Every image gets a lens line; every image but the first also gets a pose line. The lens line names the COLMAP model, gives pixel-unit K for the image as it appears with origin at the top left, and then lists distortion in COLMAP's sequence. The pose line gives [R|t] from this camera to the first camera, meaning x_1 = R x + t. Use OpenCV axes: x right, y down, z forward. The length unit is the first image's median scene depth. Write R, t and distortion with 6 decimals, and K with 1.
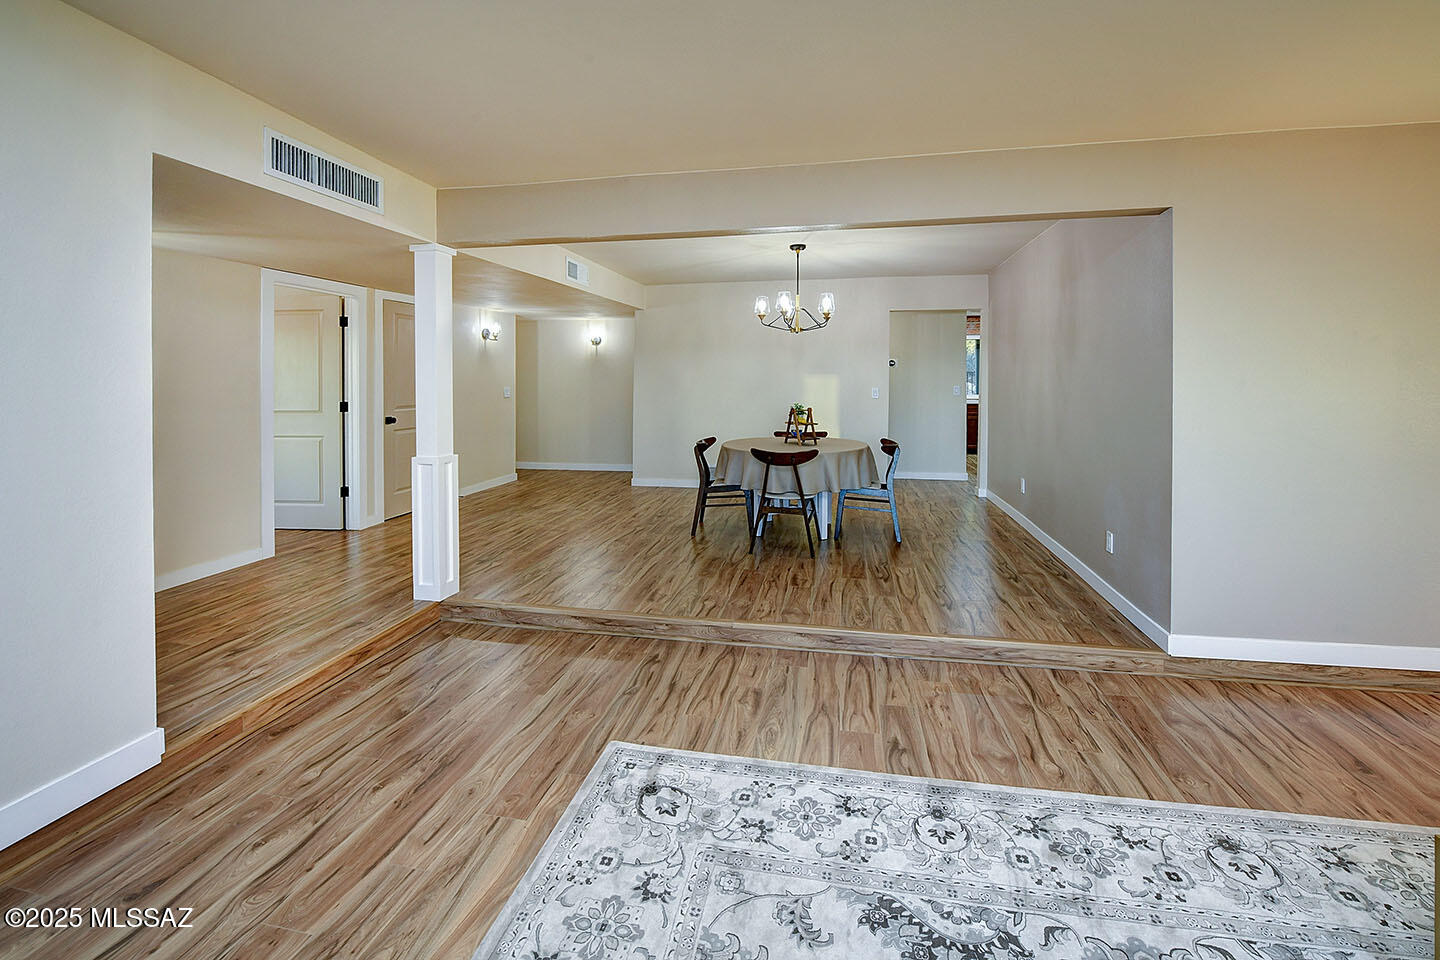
lens RADIAL K [[618.5, 0, 720.0], [0, 618.5, 480.0], [0, 0, 1]] dist [-0.000379, -0.000157]
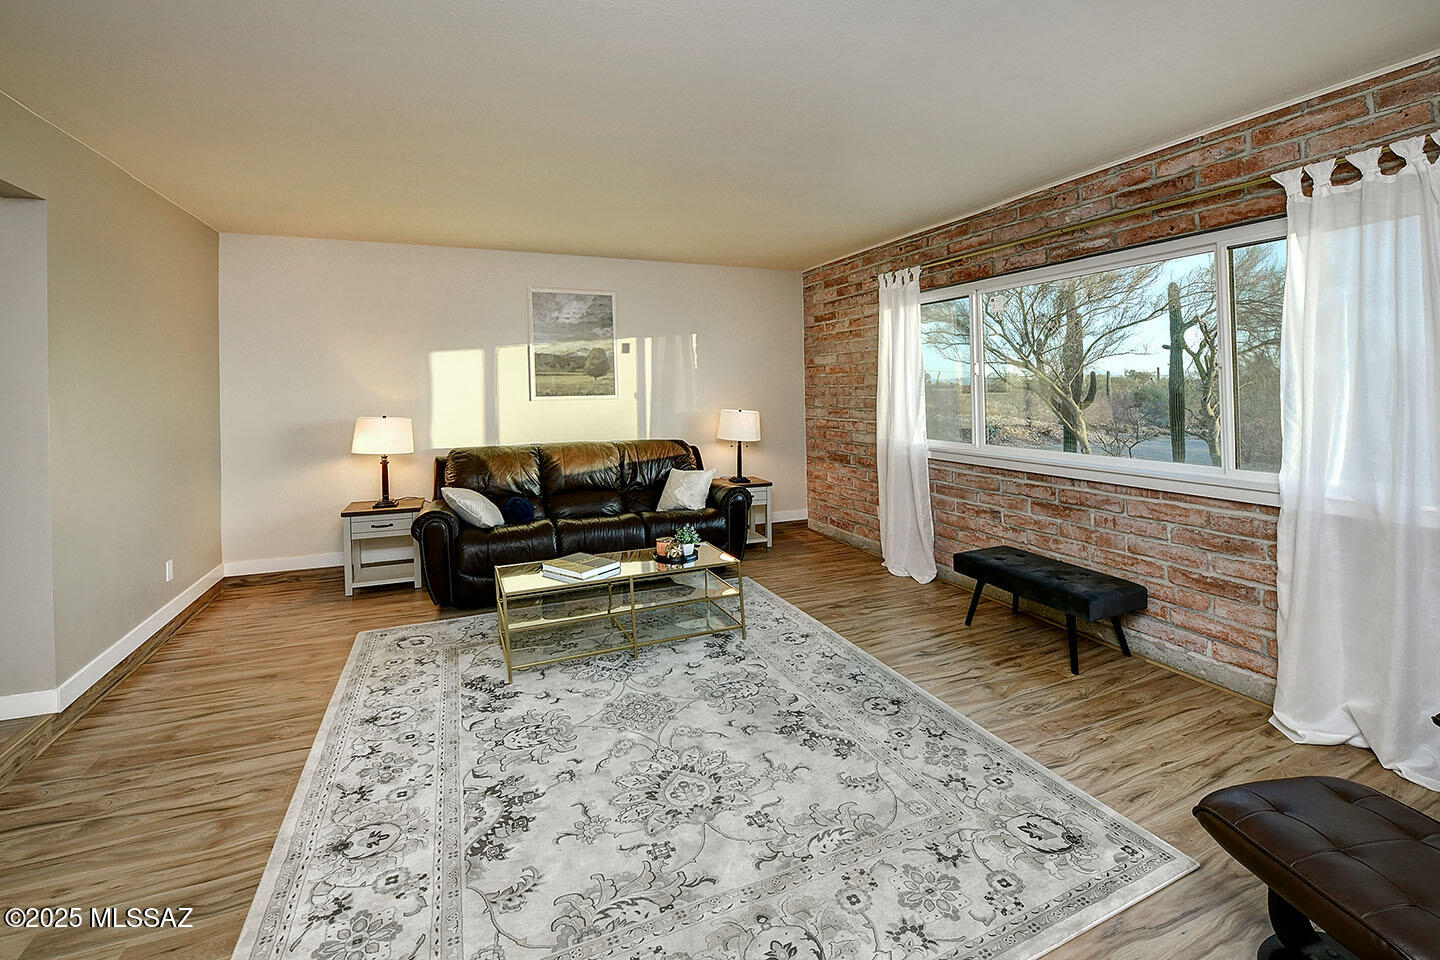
lens RADIAL K [[618.5, 0, 720.0], [0, 618.5, 480.0], [0, 0, 1]] dist [-0.000379, -0.000157]
pose [[-0.552757, -0.105702, 0.826611, -0.791981], [0.140526, 0.965895, 0.217483, -0.158229], [-0.821408, 0.236376, -0.519052, 0.970163]]
